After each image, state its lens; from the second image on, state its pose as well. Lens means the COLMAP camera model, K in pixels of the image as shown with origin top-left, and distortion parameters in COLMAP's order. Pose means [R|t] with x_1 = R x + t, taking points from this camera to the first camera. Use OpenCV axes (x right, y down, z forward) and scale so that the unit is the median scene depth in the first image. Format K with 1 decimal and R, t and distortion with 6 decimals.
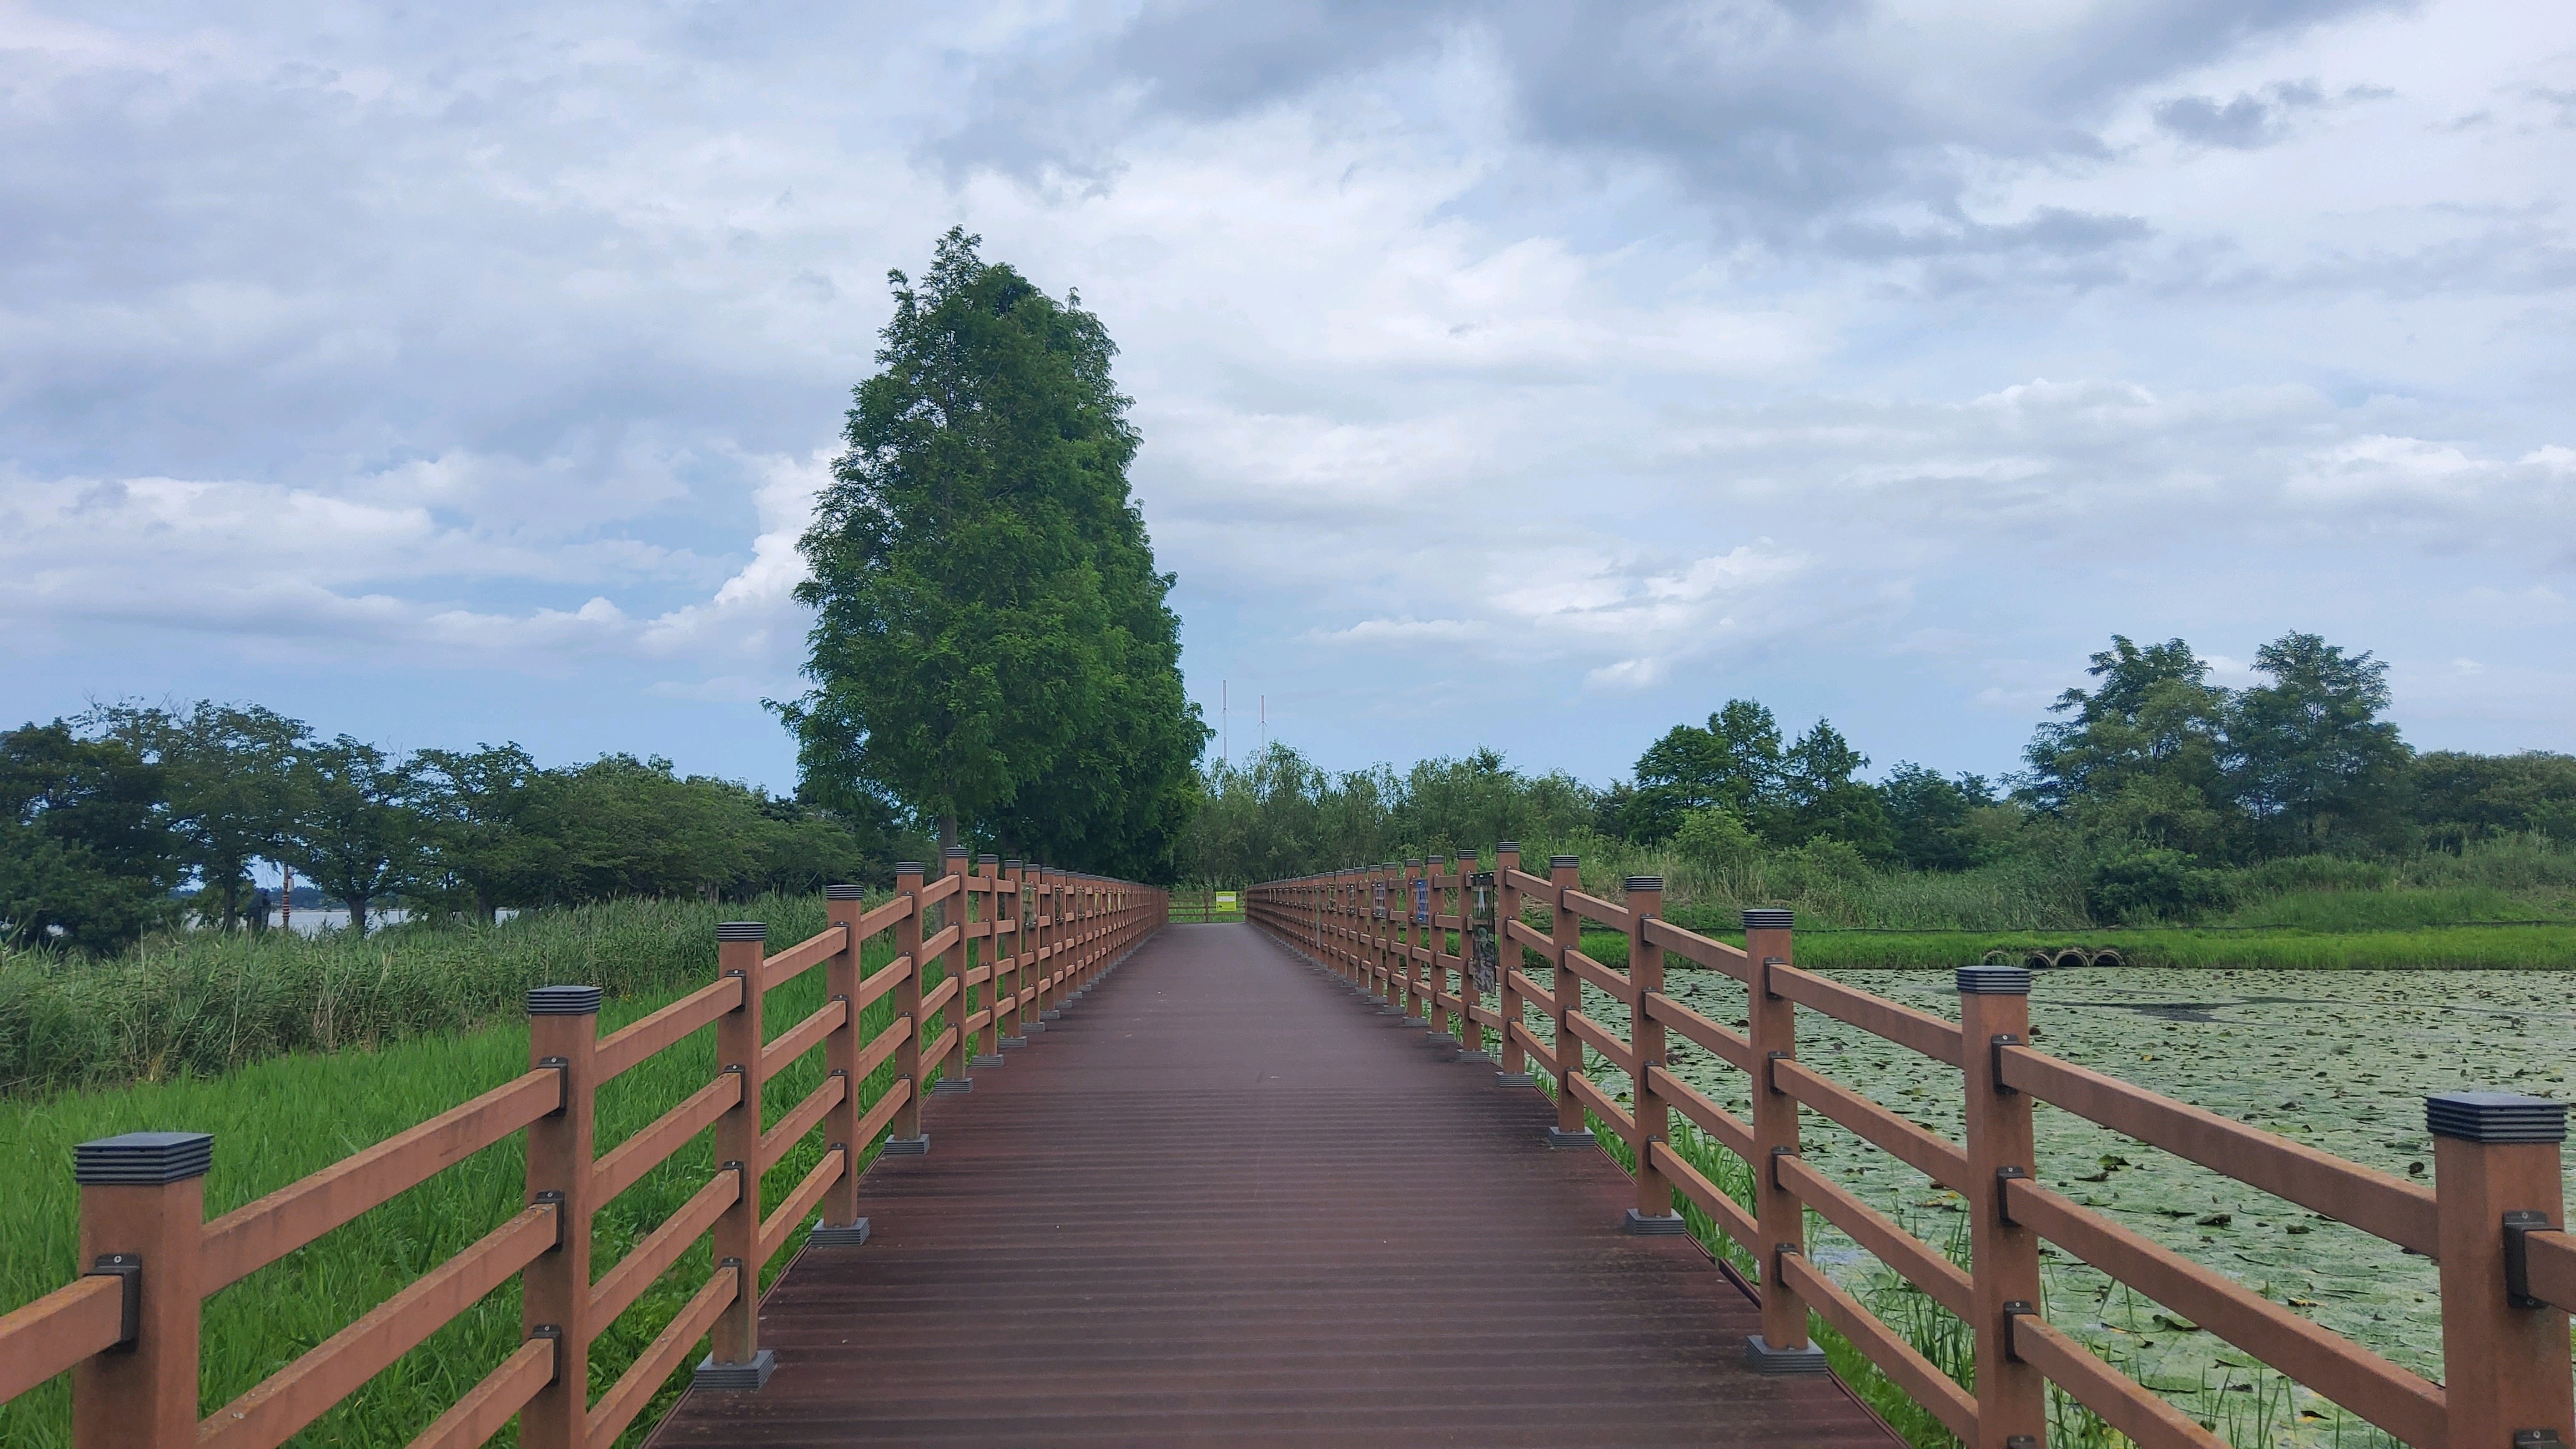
lens RADIAL K [[1882.3, 0, 1288.0], [0, 1882.3, 724.5], [0, 0, 1]] dist [0.121407, -0.210490]
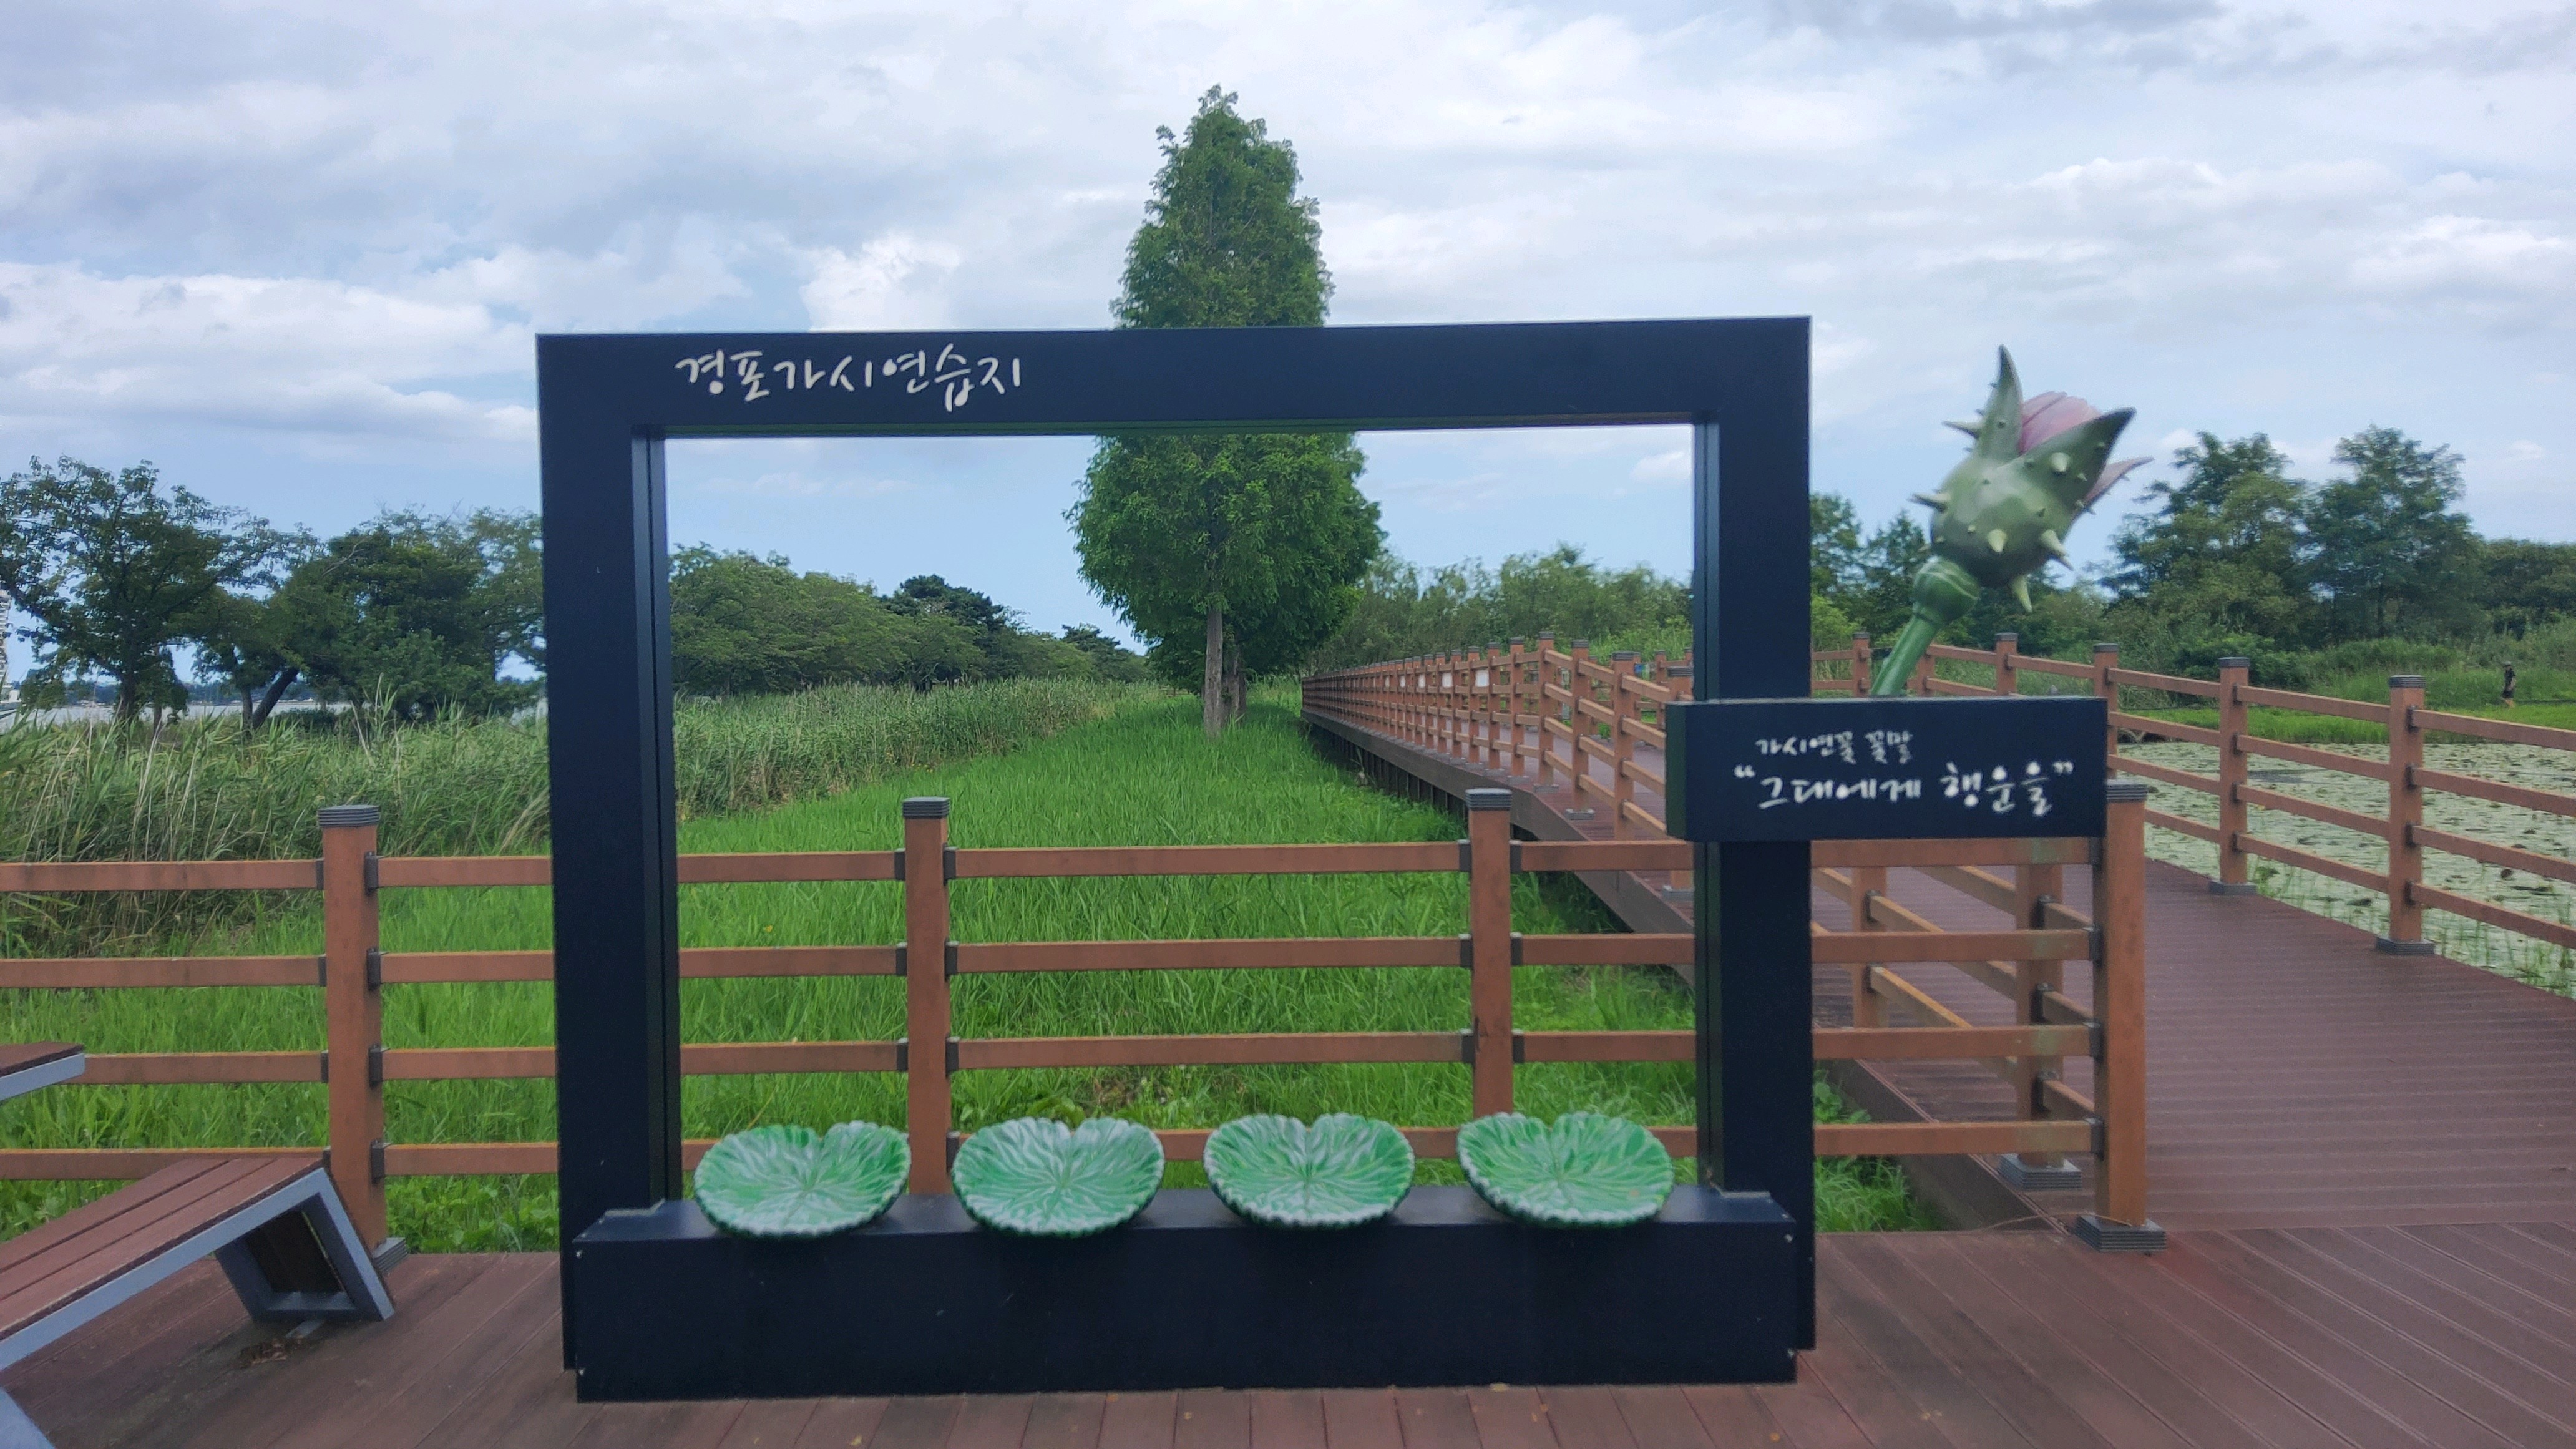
lens RADIAL K [[1910.3, 0, 1238.8], [0, 1910.3, 711.7], [0, 0, 1]] dist [0.079748, -0.125575]
pose [[0.999628, -0.003455, -0.027051, -0.069086], [0.006226, 0.994662, 0.102997, -0.005866], [0.026551, -0.103127, 0.994314, -0.087771]]
